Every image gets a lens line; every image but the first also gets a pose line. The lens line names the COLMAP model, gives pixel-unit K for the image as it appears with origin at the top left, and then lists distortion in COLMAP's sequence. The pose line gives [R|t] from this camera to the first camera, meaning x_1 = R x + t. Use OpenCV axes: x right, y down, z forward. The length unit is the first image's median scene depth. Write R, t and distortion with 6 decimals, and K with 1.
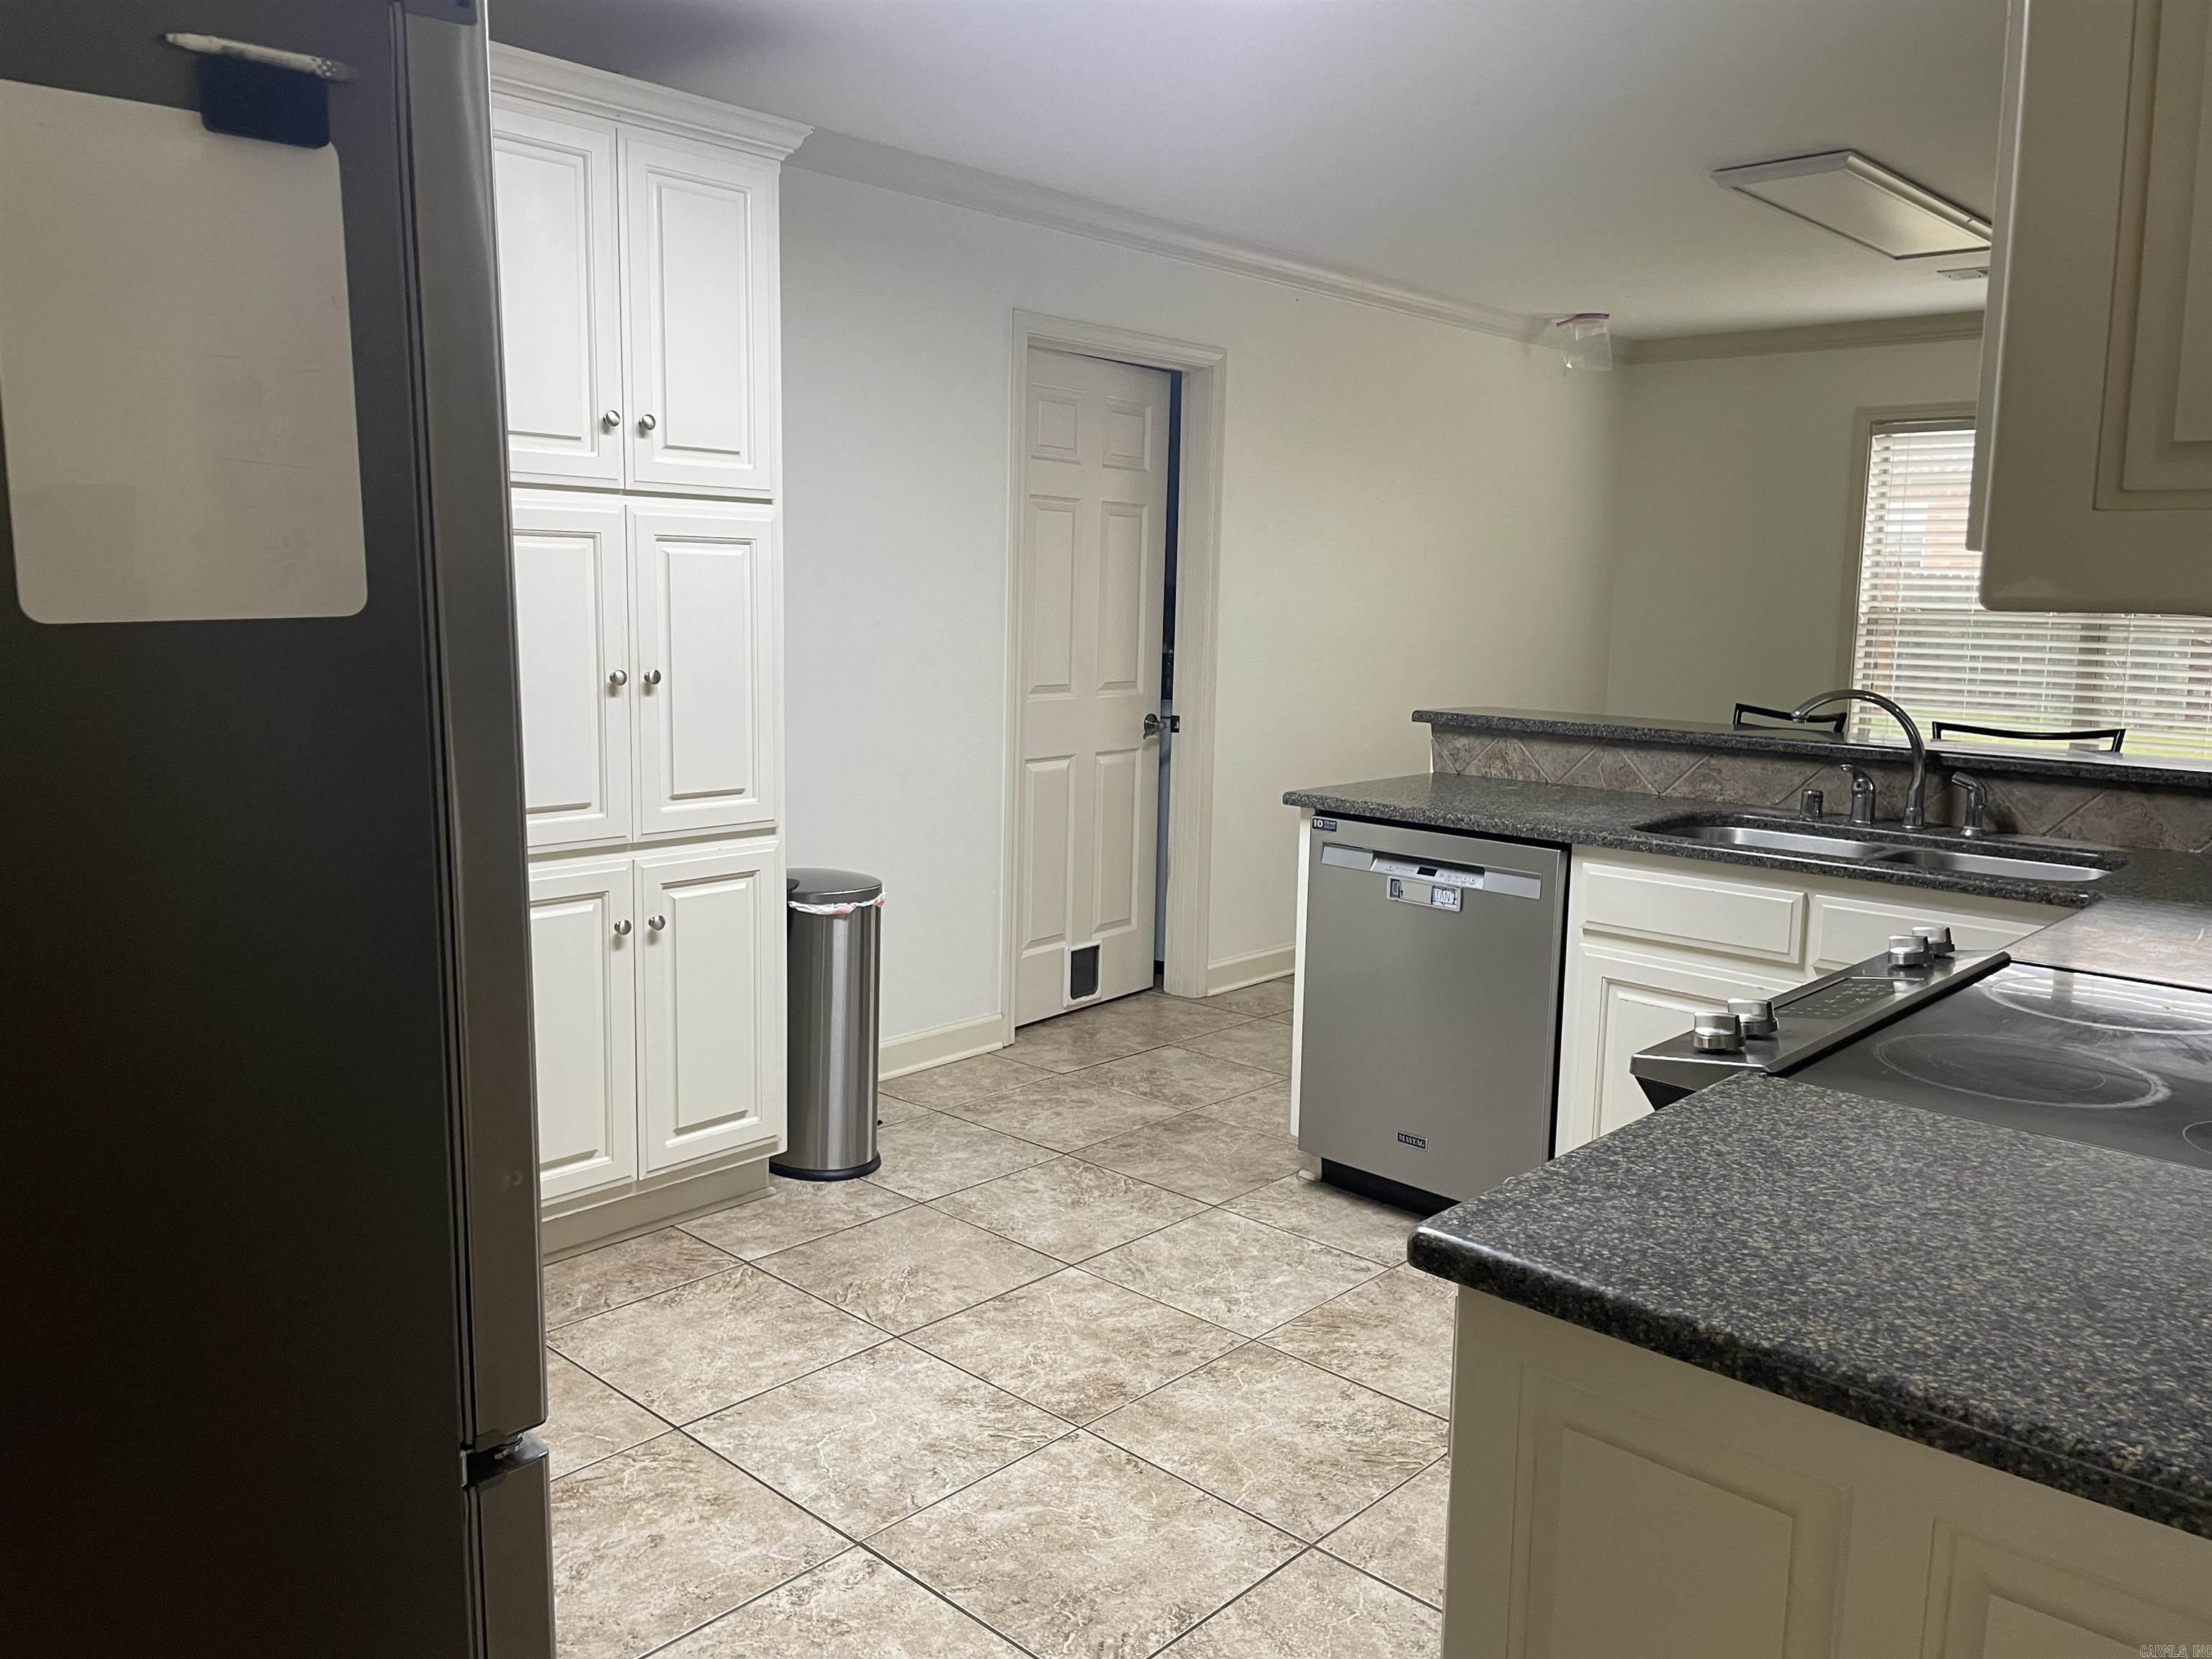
lens RADIAL K [[1673.2, 0, 1075.9], [0, 1673.2, 833.3], [0, 0, 1]] dist [0.077079, -0.095640]
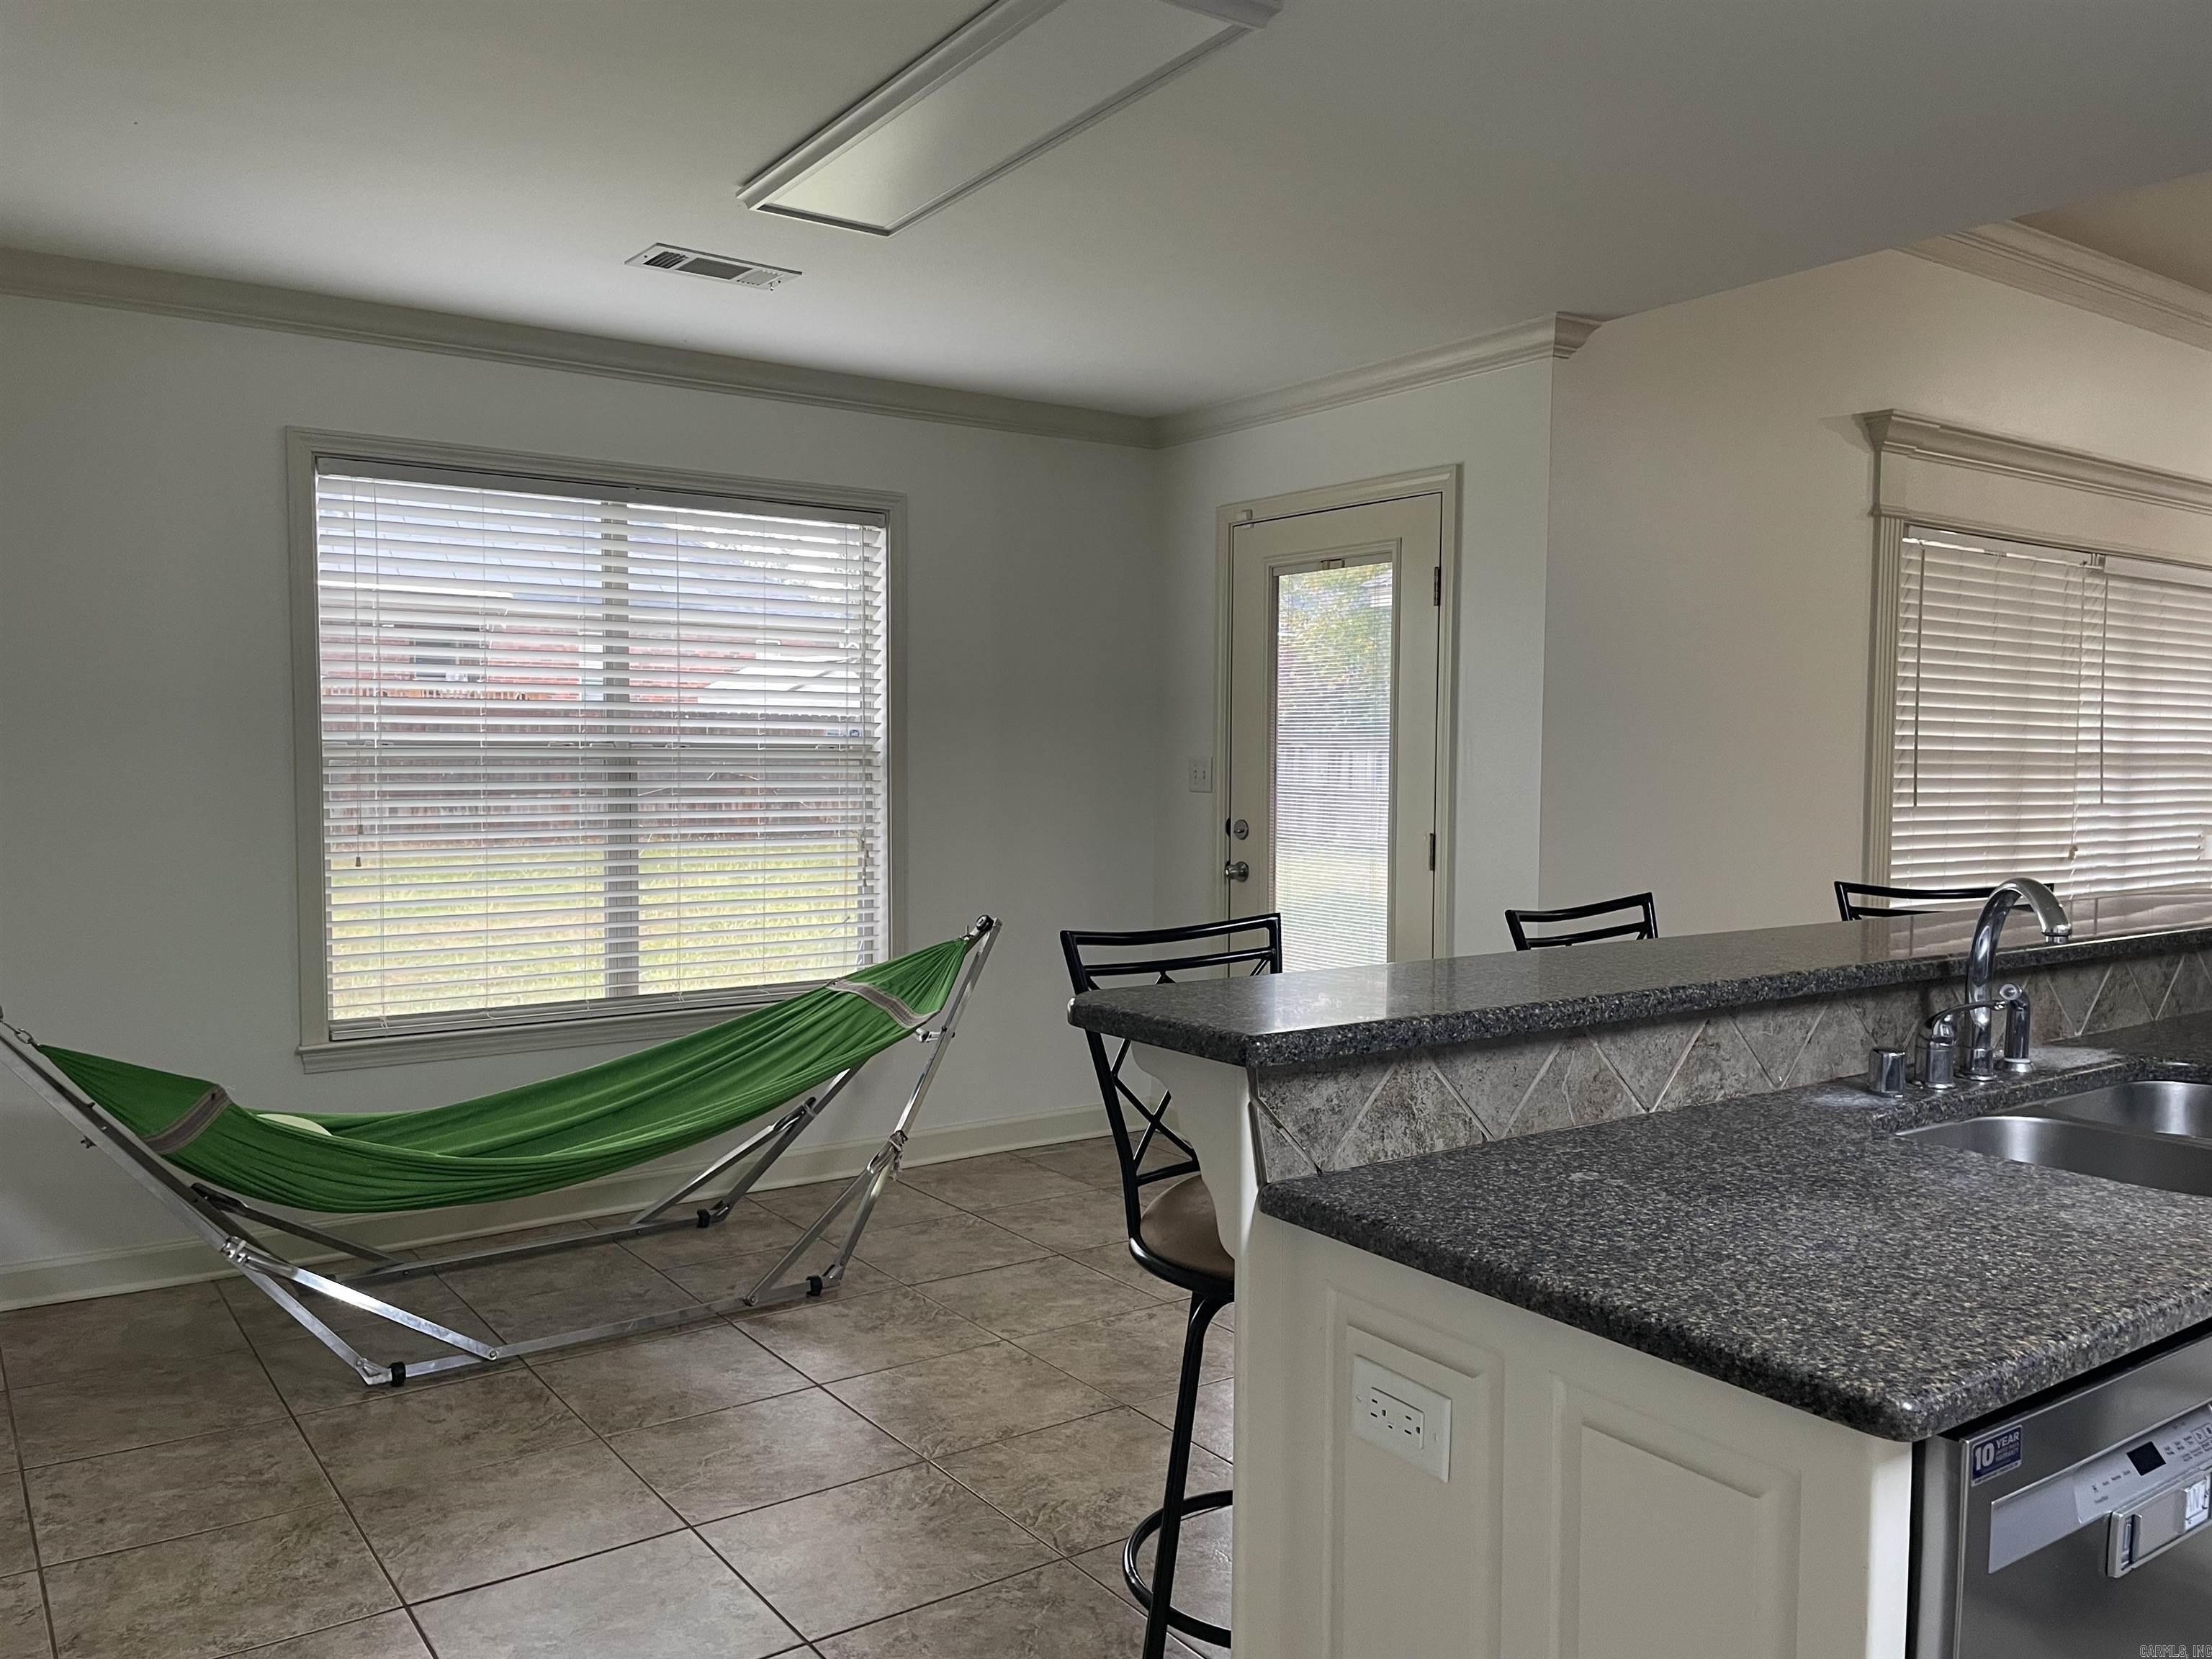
lens RADIAL K [[1673.2, 0, 1075.9], [0, 1673.2, 833.3], [0, 0, 1]] dist [0.077079, -0.095640]
pose [[0.194729, -0.072439, 0.978179, -0.175130], [0.139843, 0.989132, 0.045411, -0.146107], [-0.970837, 0.127949, 0.202743, 0.992423]]
